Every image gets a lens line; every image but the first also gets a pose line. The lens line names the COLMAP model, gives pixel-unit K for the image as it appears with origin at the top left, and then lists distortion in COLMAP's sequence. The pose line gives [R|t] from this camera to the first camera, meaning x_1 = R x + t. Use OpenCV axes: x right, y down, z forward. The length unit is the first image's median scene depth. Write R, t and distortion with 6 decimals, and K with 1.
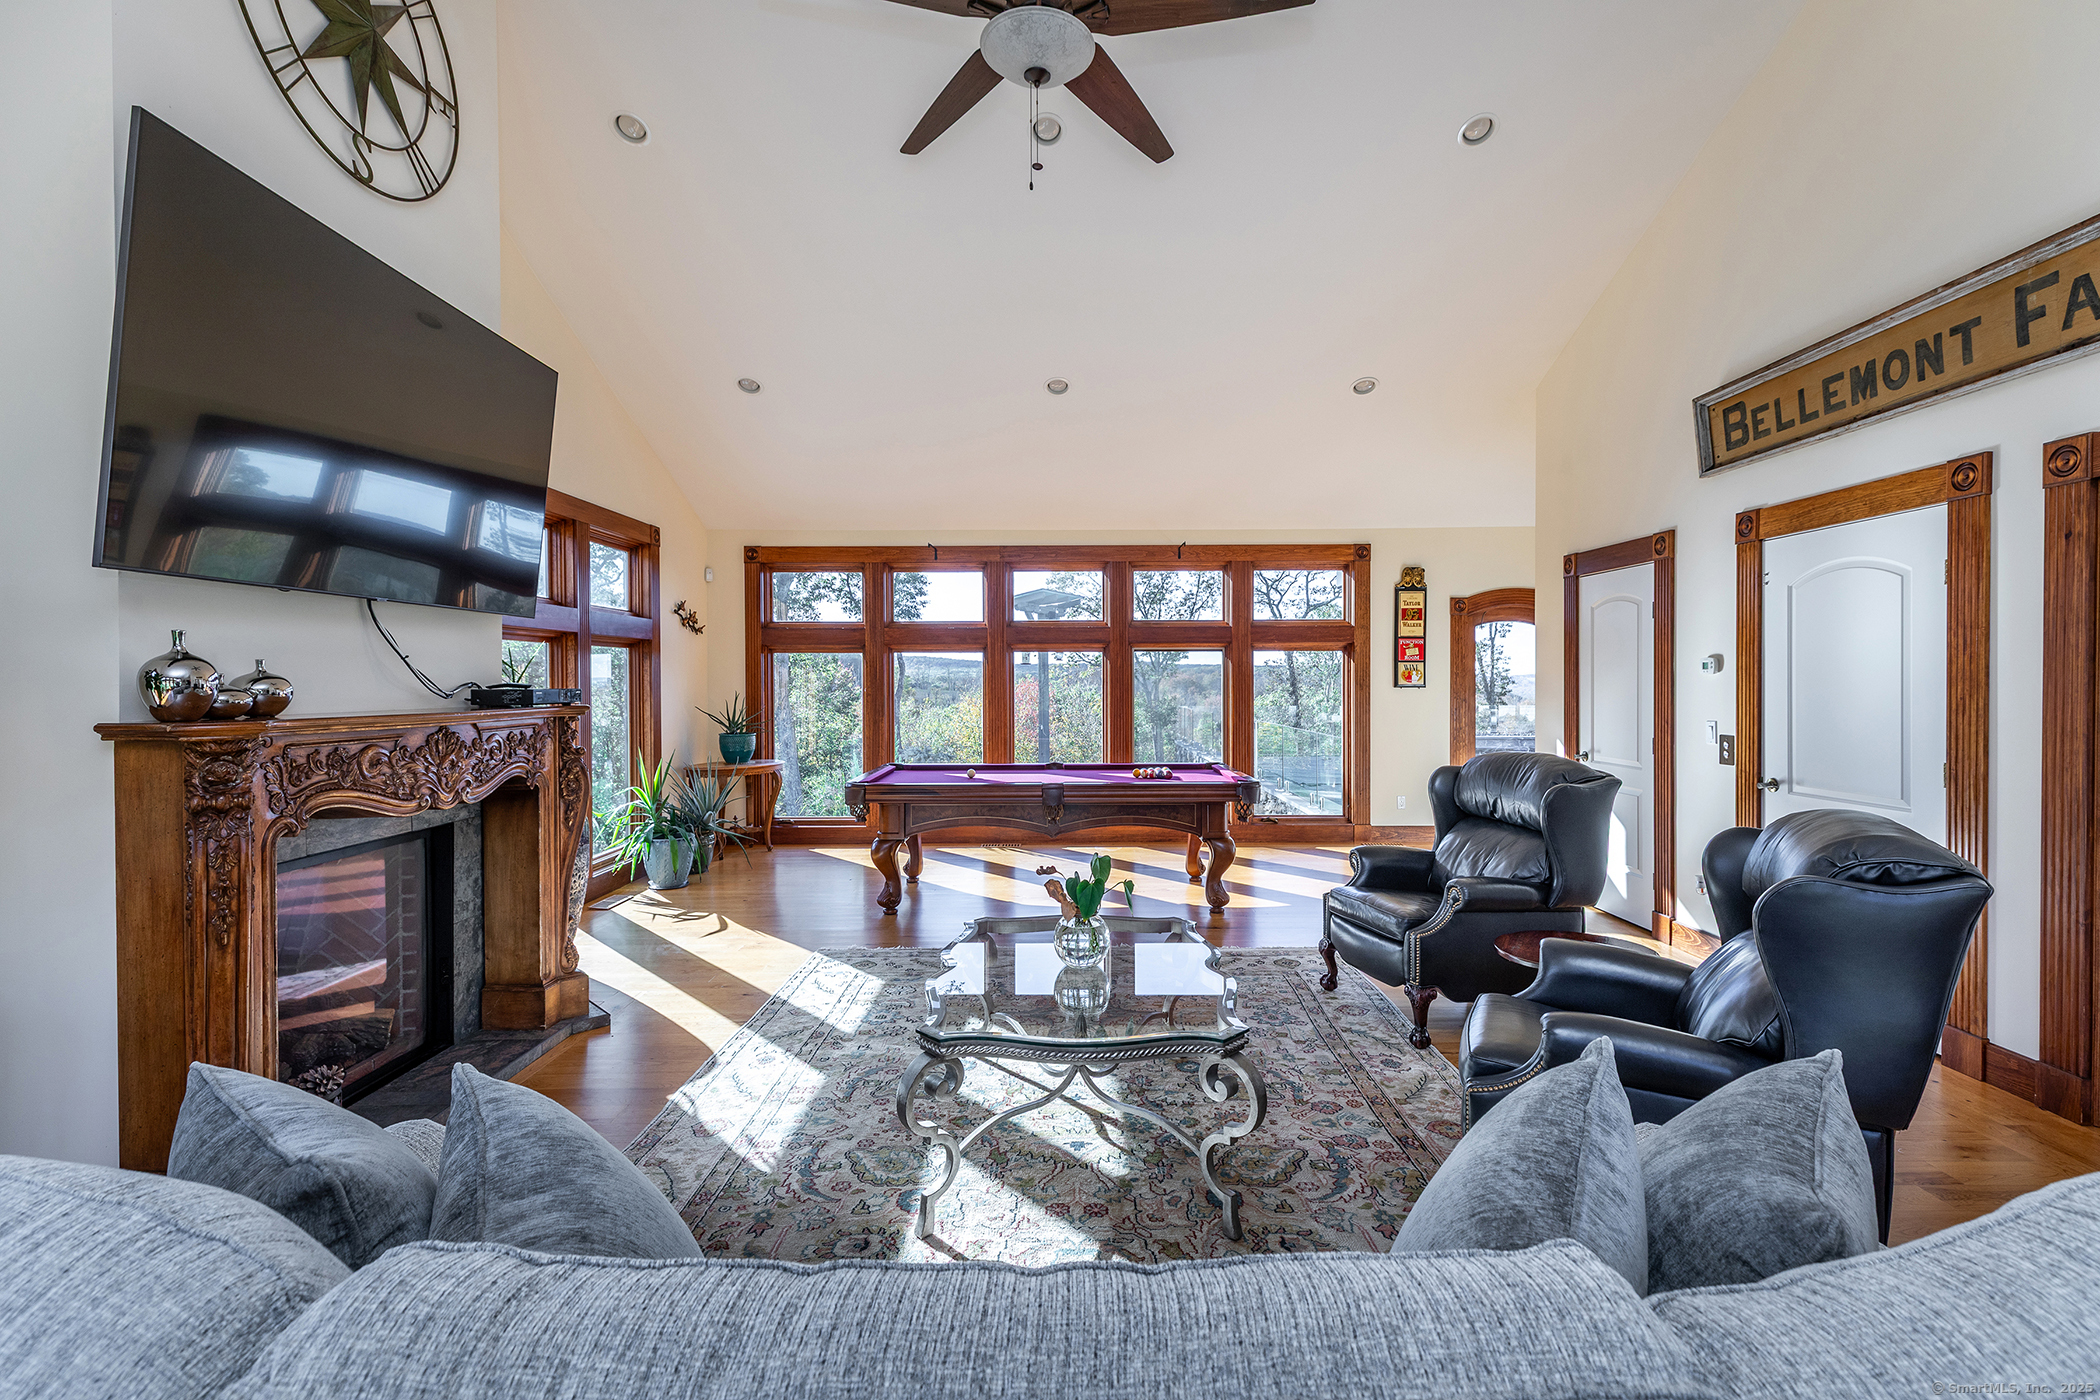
lens RADIAL K [[928.2, 0, 1069.7], [0, 928.2, 694.4], [0, 0, 1]] dist [0.023888, -0.008599]
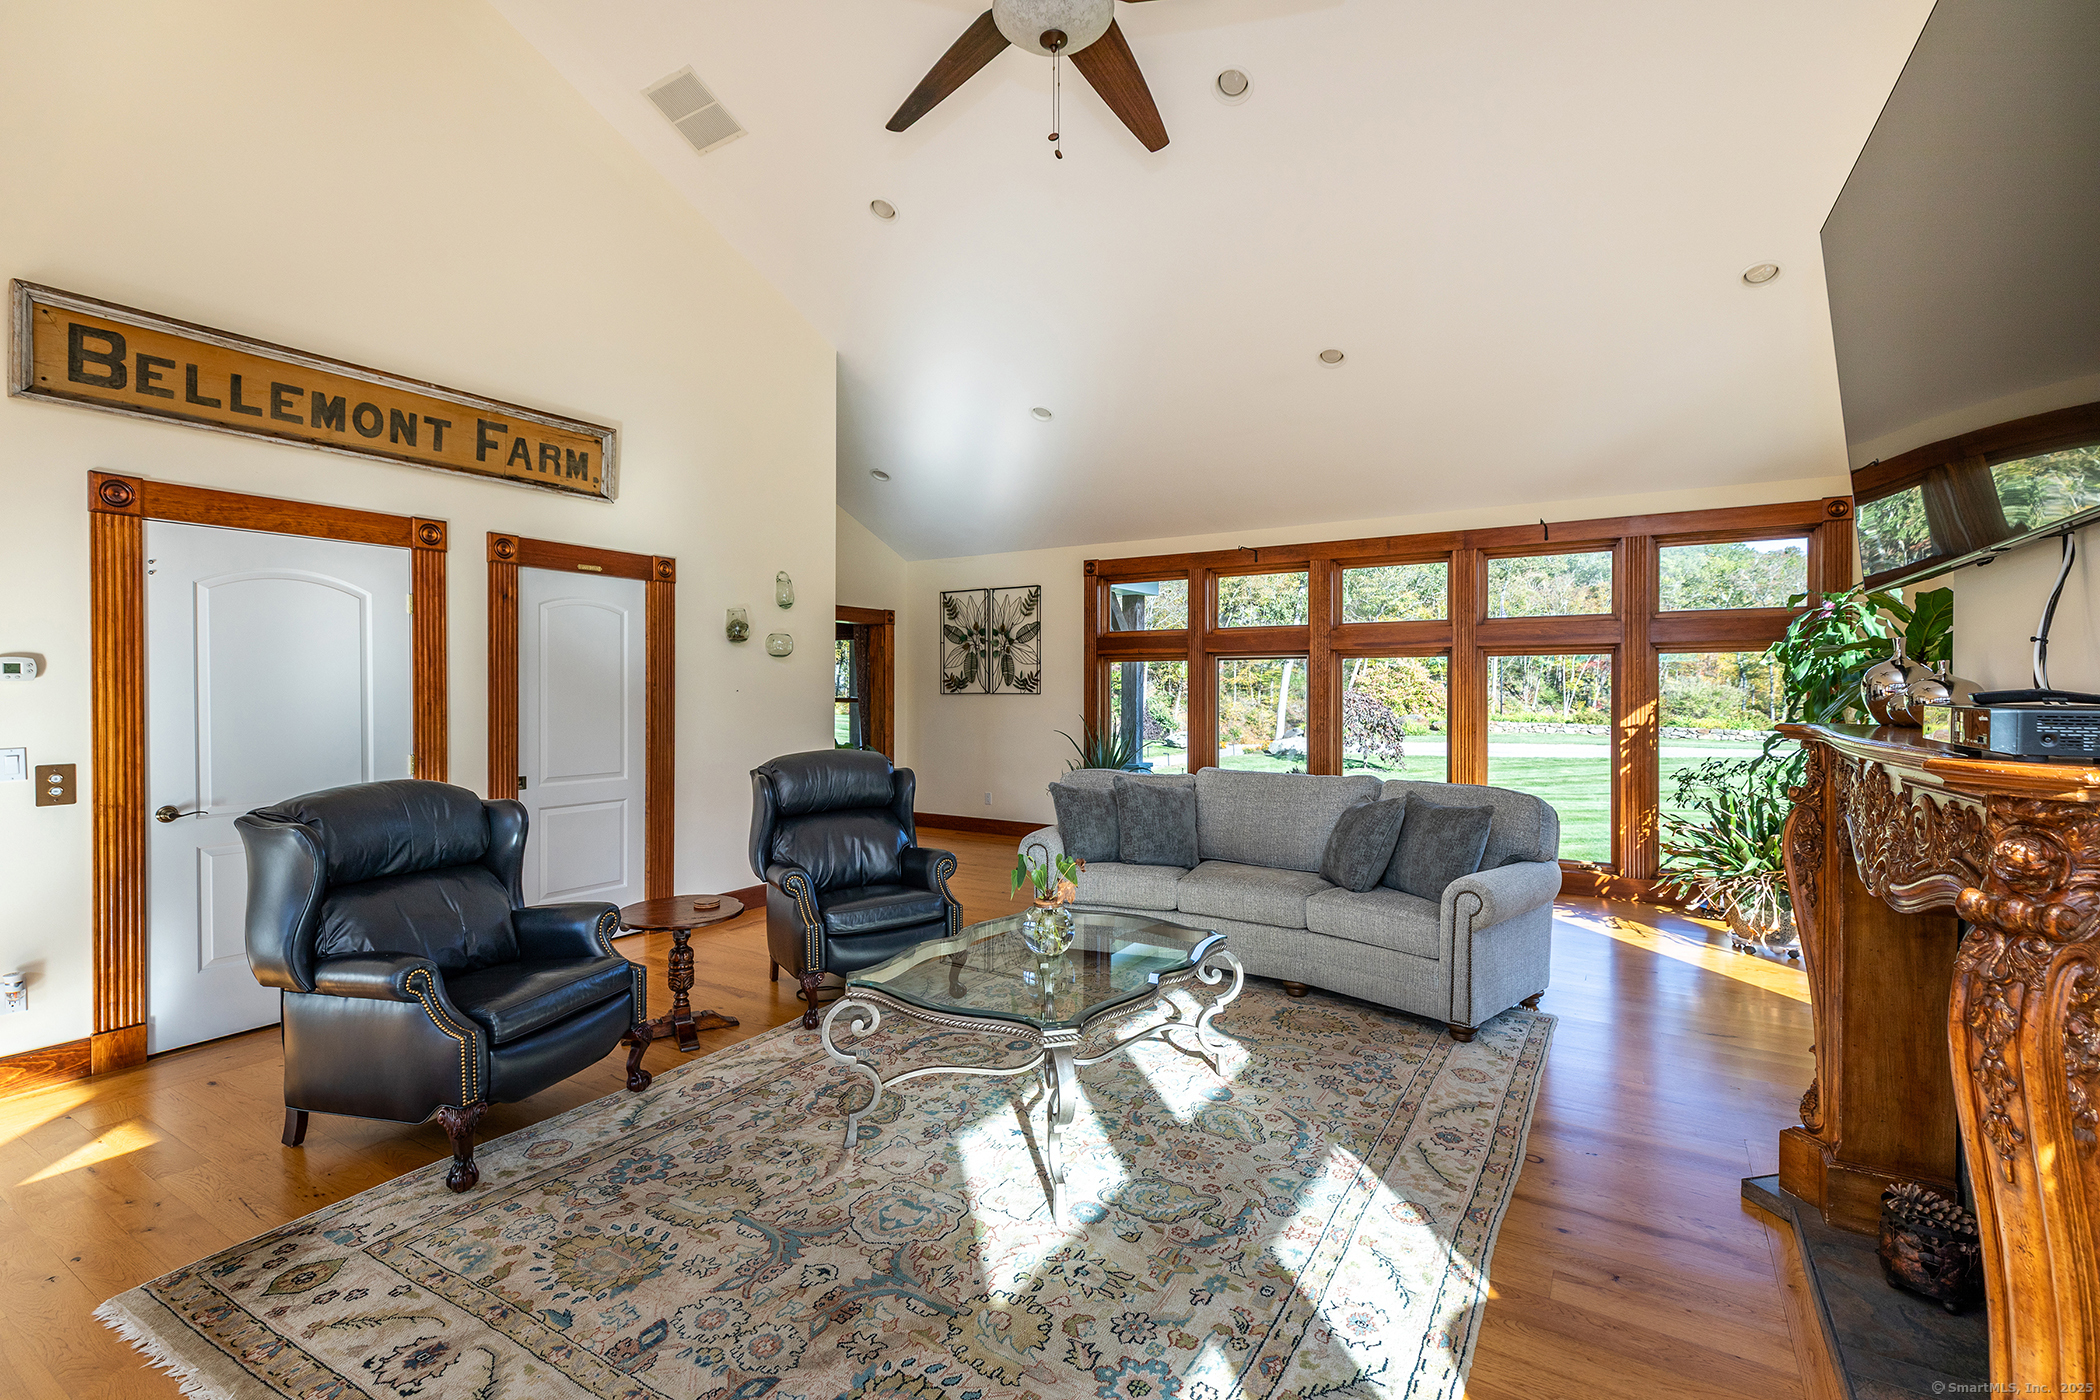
lens RADIAL K [[928.2, 0, 1094.2], [0, 928.2, 697.2], [0, 0, 1]] dist [0.023888, -0.008599]
pose [[-0.870426, -0.001096, 0.492298, -0.386676], [0.009950, 0.999754, 0.019819, -0.016359], [-0.492199, 0.022149, -0.870201, 1.312385]]
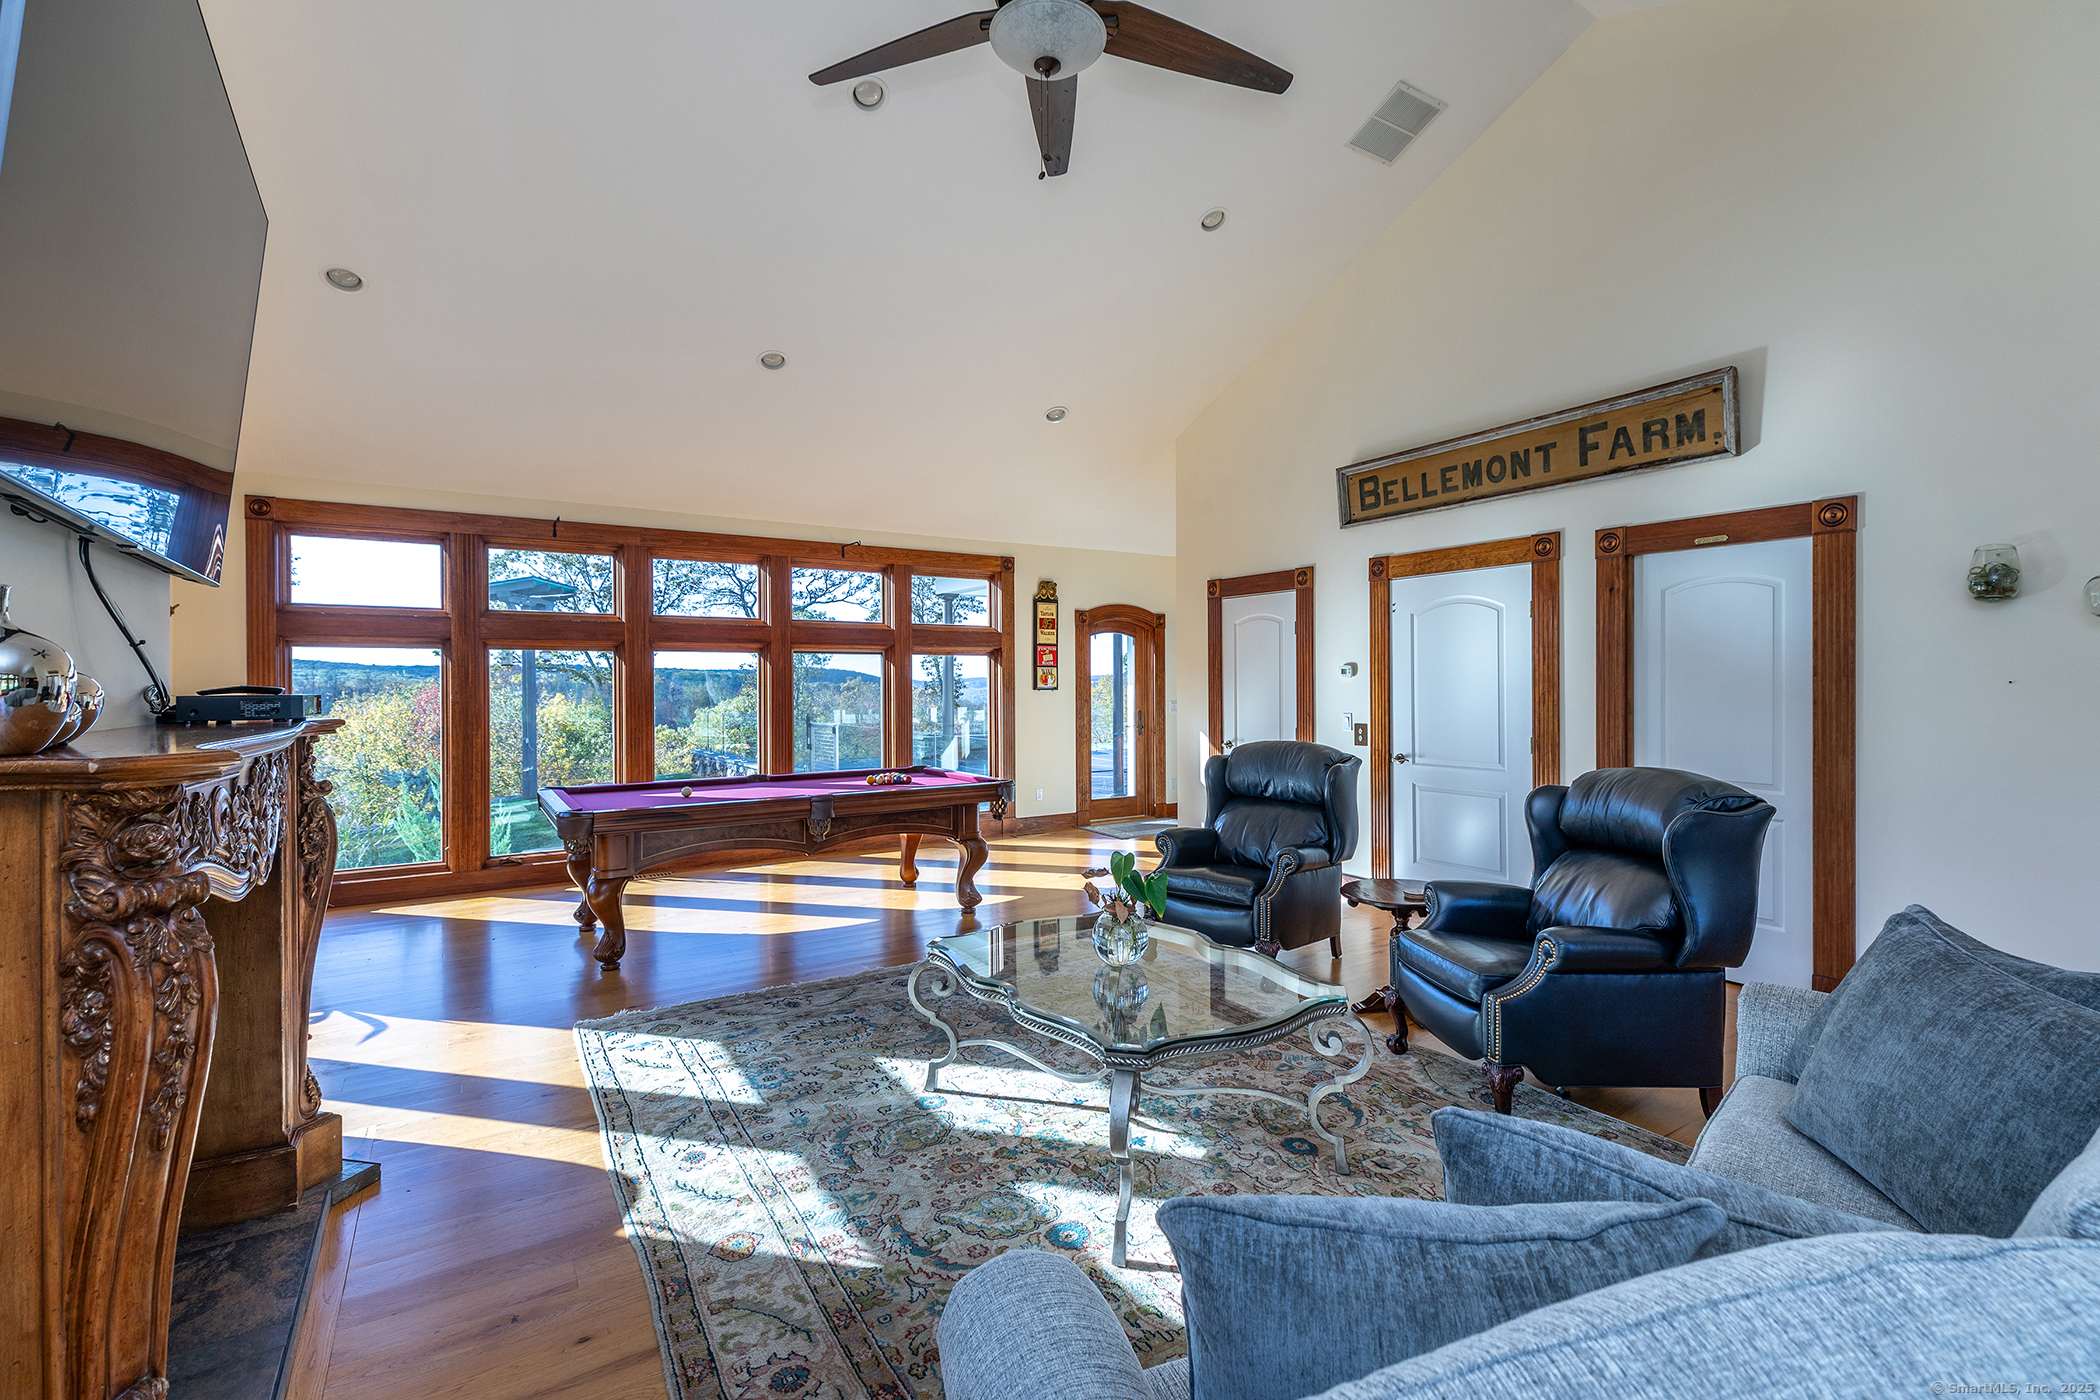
lens RADIAL K [[928.2, 0, 1043.7], [0, 928.2, 691.0], [0, 0, 1]] dist [0.023888, -0.008599]
pose [[0.843448, -0.004836, 0.537190, -0.412168], [0.009583, 0.999936, -0.006045, 0.000914], [-0.537126, 0.010247, 0.843440, 0.133164]]
